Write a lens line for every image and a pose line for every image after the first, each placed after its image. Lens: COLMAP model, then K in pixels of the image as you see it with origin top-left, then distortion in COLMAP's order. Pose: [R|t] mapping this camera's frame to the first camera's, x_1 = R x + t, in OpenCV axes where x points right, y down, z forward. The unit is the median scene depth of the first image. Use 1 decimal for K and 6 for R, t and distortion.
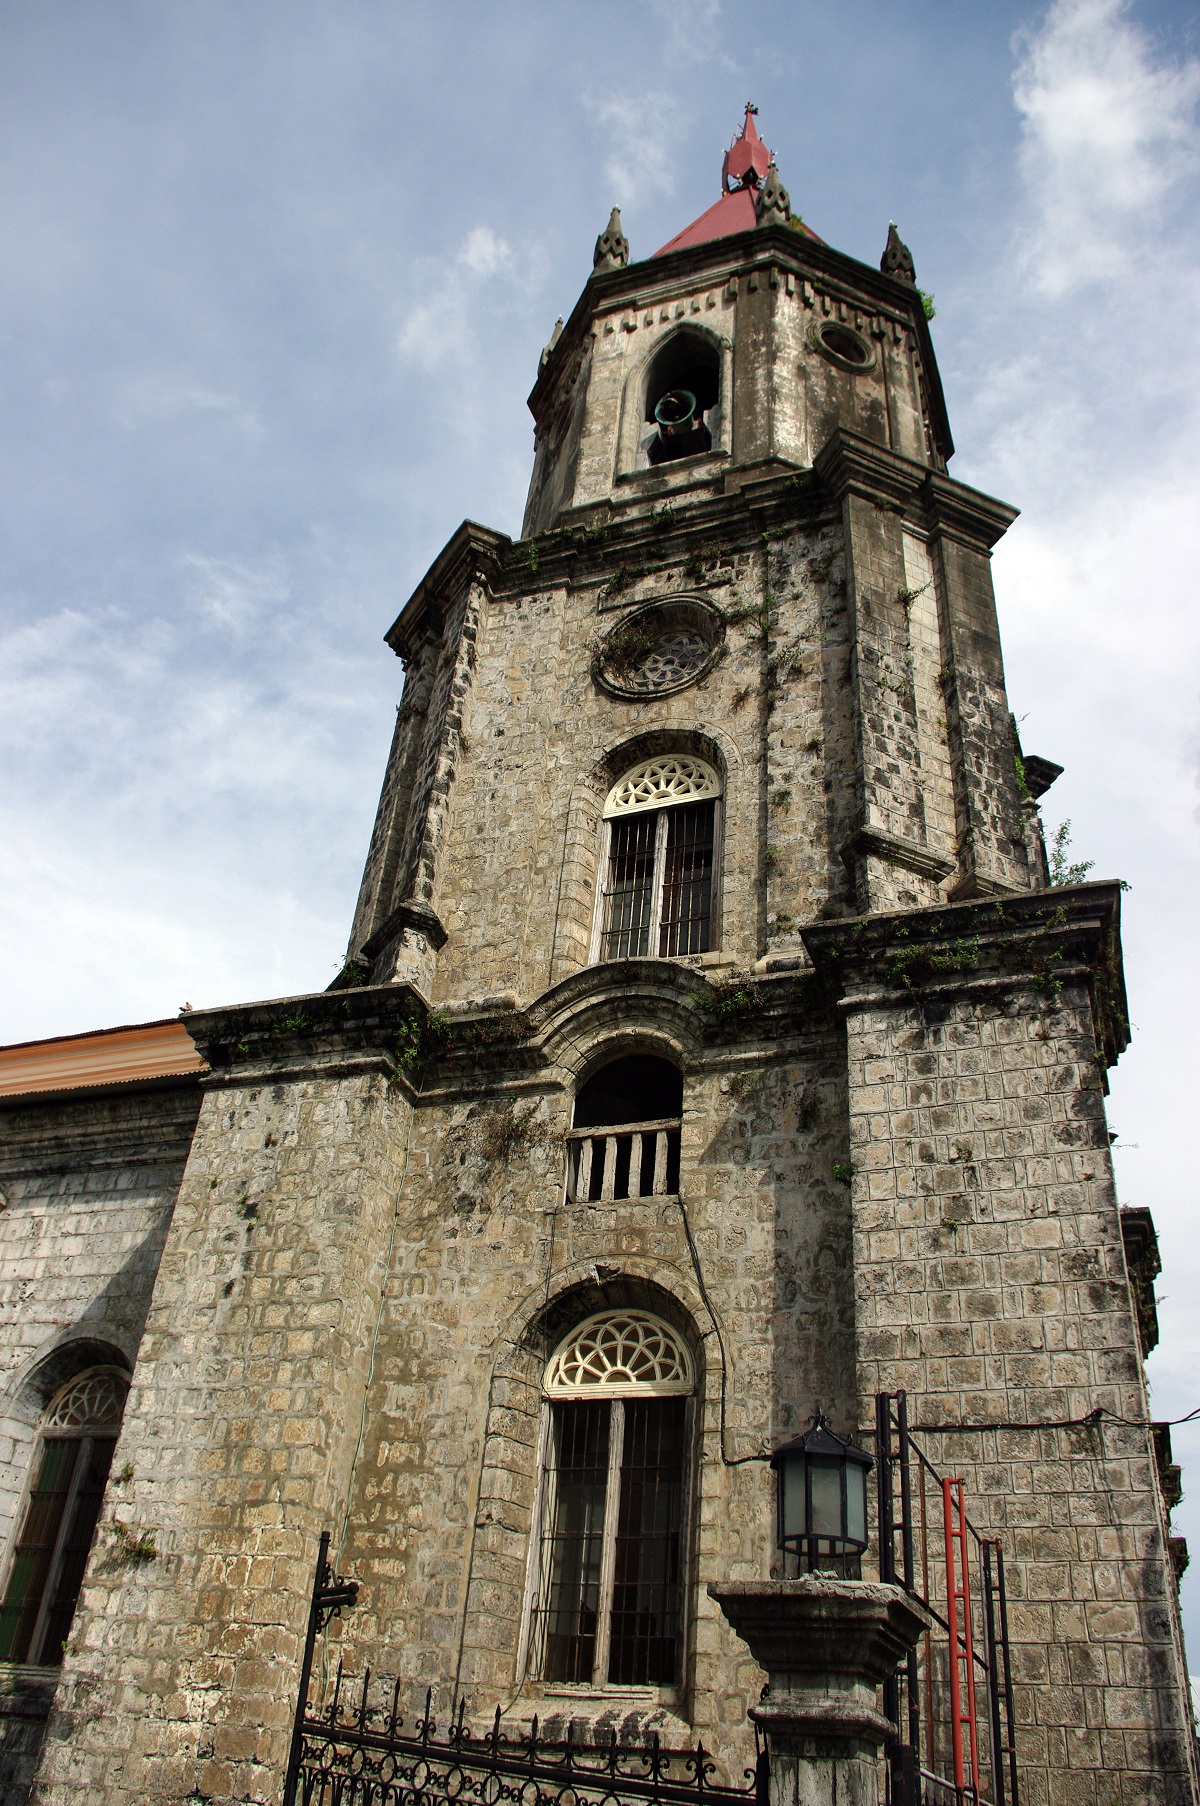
lens RADIAL K [[1449.0, 0, 600.0], [0, 1449.0, 903.0], [0, 0, 1]] dist [-0.096020, 0.052850]
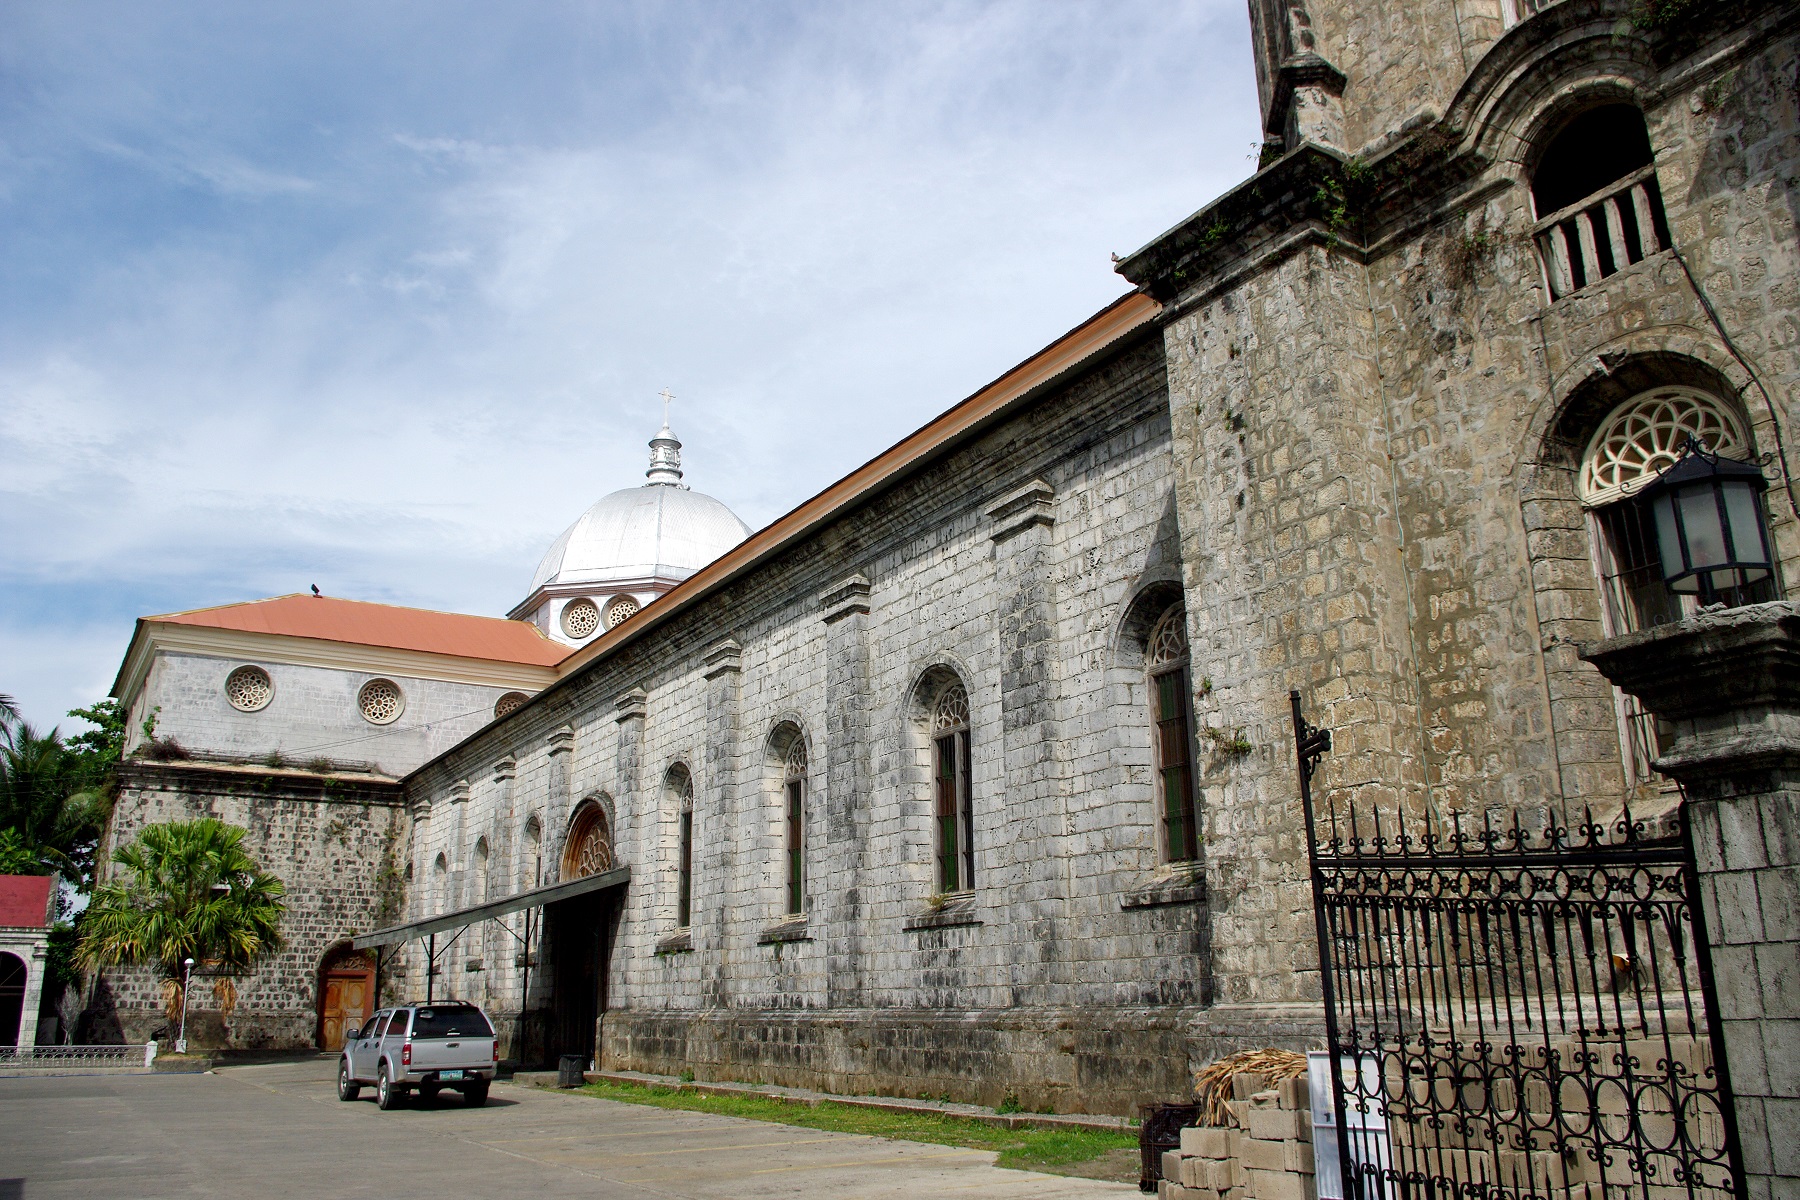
lens RADIAL K [[1444.2, 0, 900.0], [0, 1444.2, 600.0], [0, 0, 1]] dist [-0.096020, 0.052850]
pose [[0.790468, -0.253554, -0.557557, 0.105152], [0.415901, 0.890458, 0.184694, 0.042733], [0.449651, -0.377883, 0.809332, 0.031910]]
